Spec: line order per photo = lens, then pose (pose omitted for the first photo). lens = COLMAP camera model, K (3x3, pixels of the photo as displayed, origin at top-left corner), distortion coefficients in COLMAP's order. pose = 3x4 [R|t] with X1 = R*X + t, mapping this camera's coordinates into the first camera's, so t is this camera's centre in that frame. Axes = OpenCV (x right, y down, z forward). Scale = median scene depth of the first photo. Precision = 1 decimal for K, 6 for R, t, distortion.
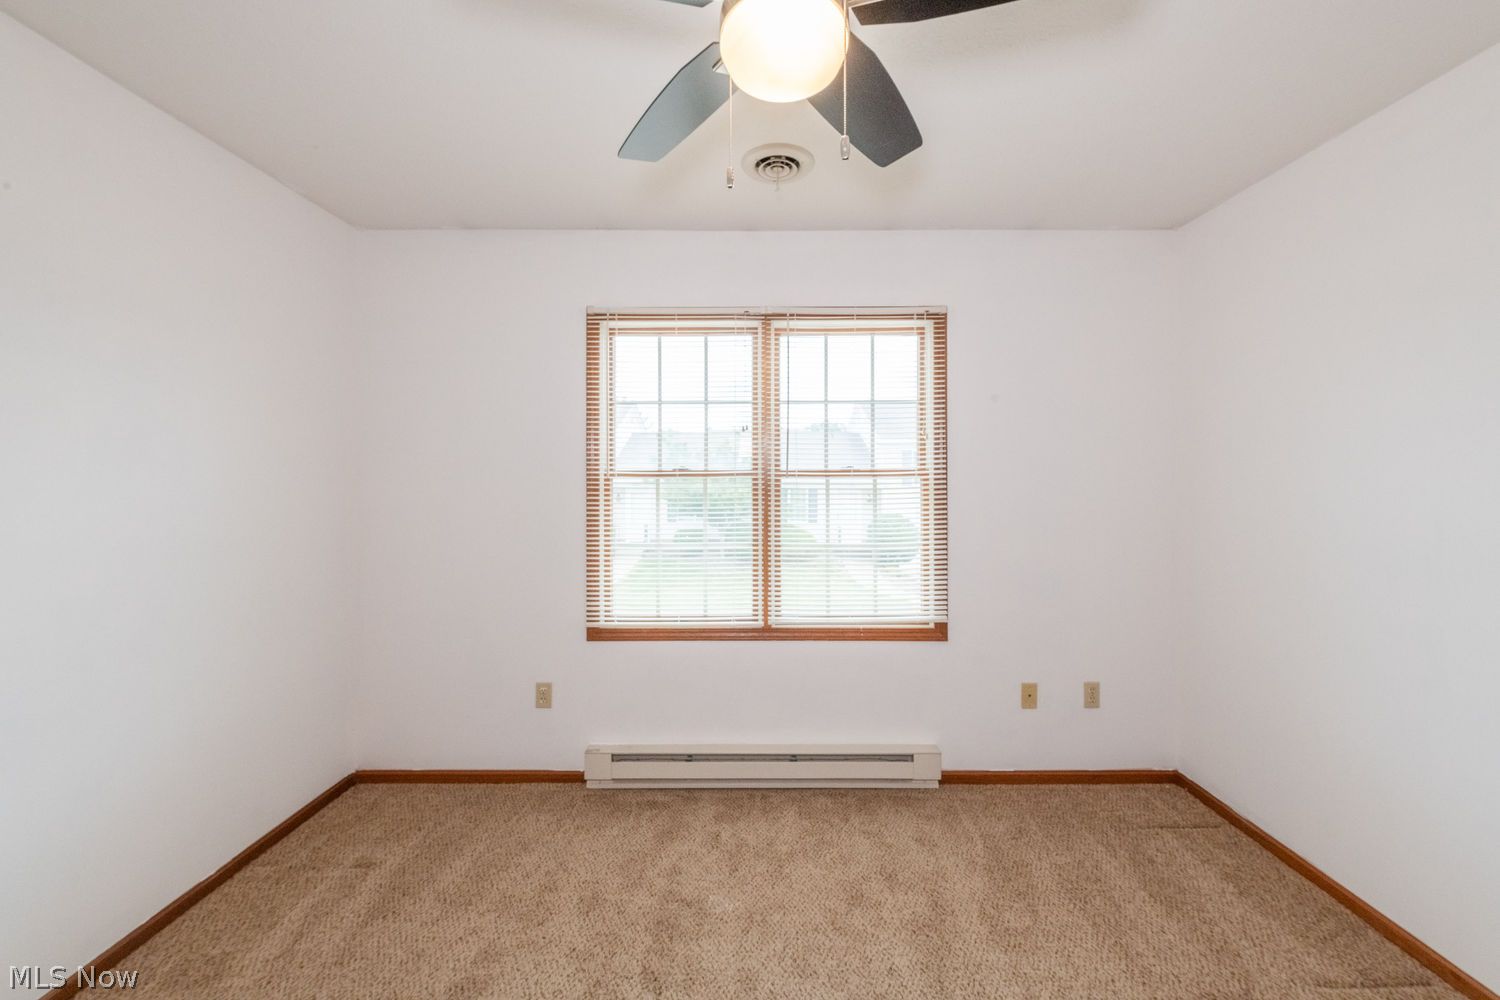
lens RADIAL K [[593.0, 0, 745.6], [0, 593.0, 466.3], [0, 0, 1]] dist [0.003671, -0.002713]
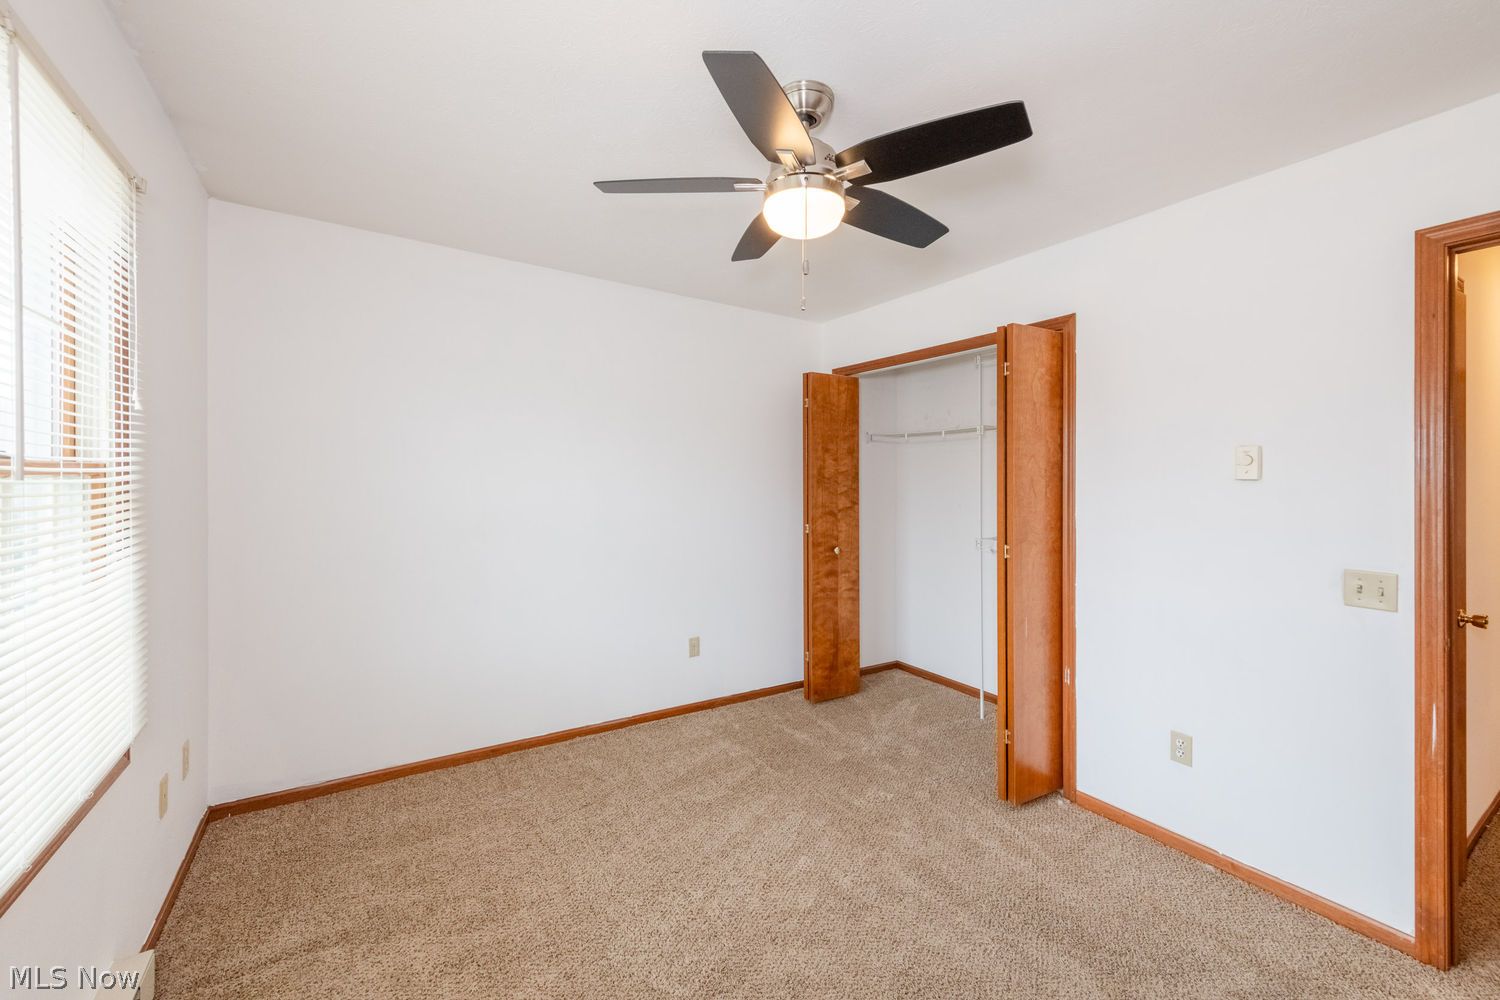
lens RADIAL K [[593.0, 0, 756.4], [0, 593.0, 489.0], [0, 0, 1]] dist [0.003671, -0.002713]
pose [[-0.545047, -0.013300, 0.838300, -0.461969], [-0.008503, 0.999910, 0.010336, 0.019510], [-0.838362, -0.001495, -0.545112, 0.803273]]
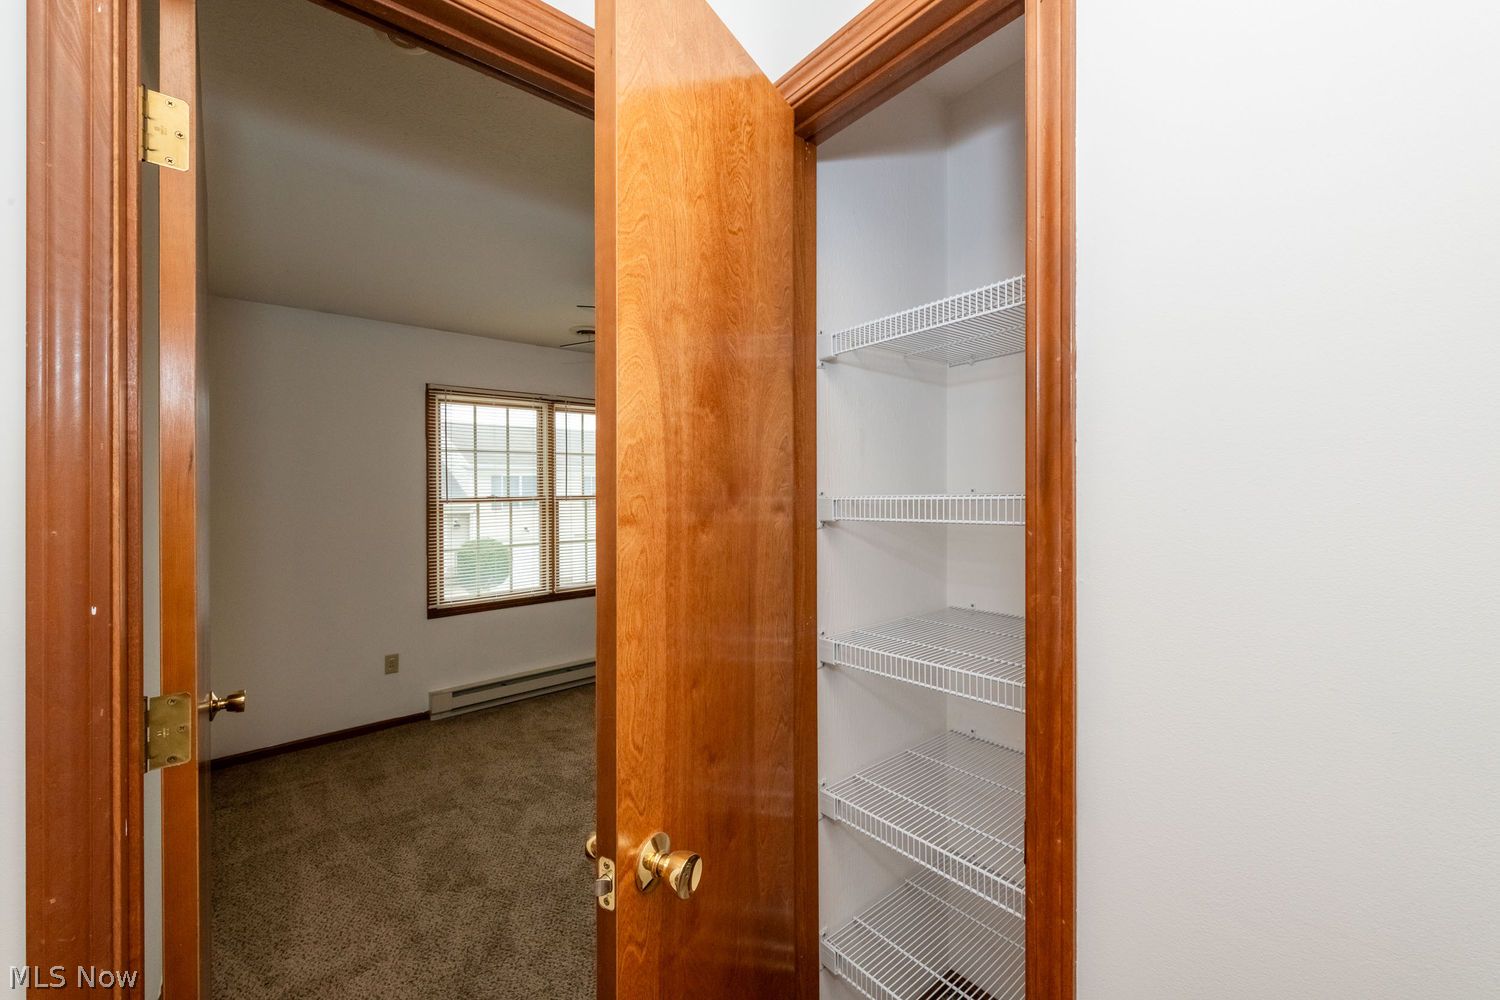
lens RADIAL K [[593.0, 0, 748.3], [0, 593.0, 487.8], [0, 0, 1]] dist [0.003671, -0.002713]
pose [[0.763948, -0.007981, 0.645229, -0.598799], [0.012594, 0.999917, -0.002544, -0.005345], [-0.645155, 0.010070, 0.763985, -0.582661]]
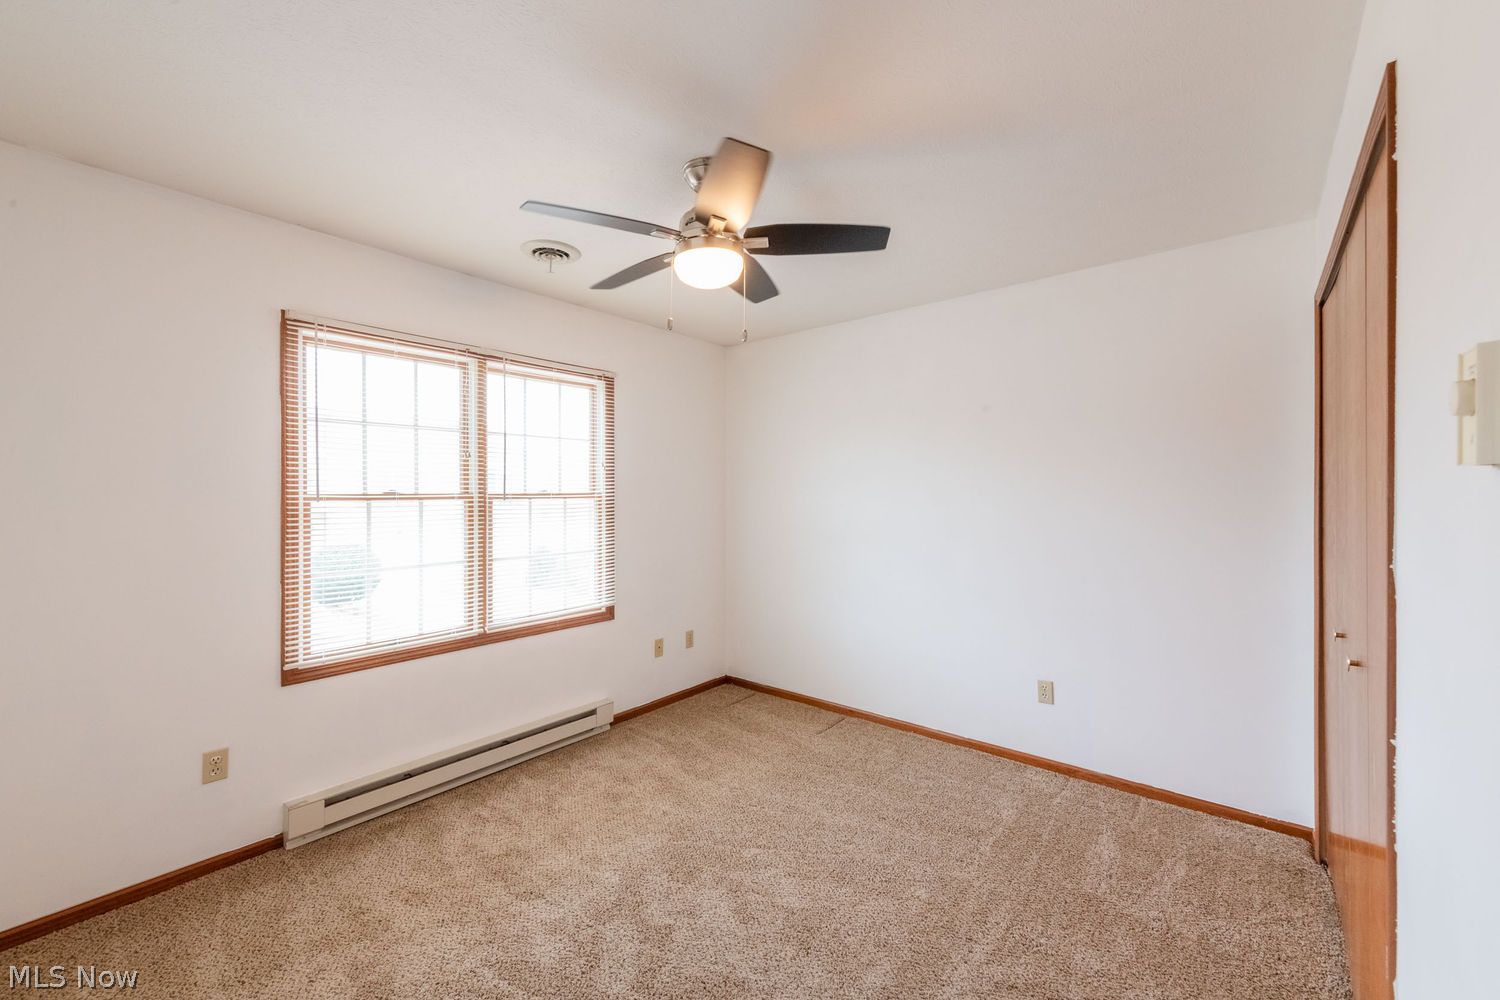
lens RADIAL K [[593.0, 0, 745.3], [0, 593.0, 496.2], [0, 0, 1]] dist [0.003671, -0.002713]
pose [[0.640361, -0.003835, 0.768064, -0.507514], [0.003844, 0.999991, 0.001788, 0.011837], [-0.768064, 0.001807, 0.640370, -0.098449]]
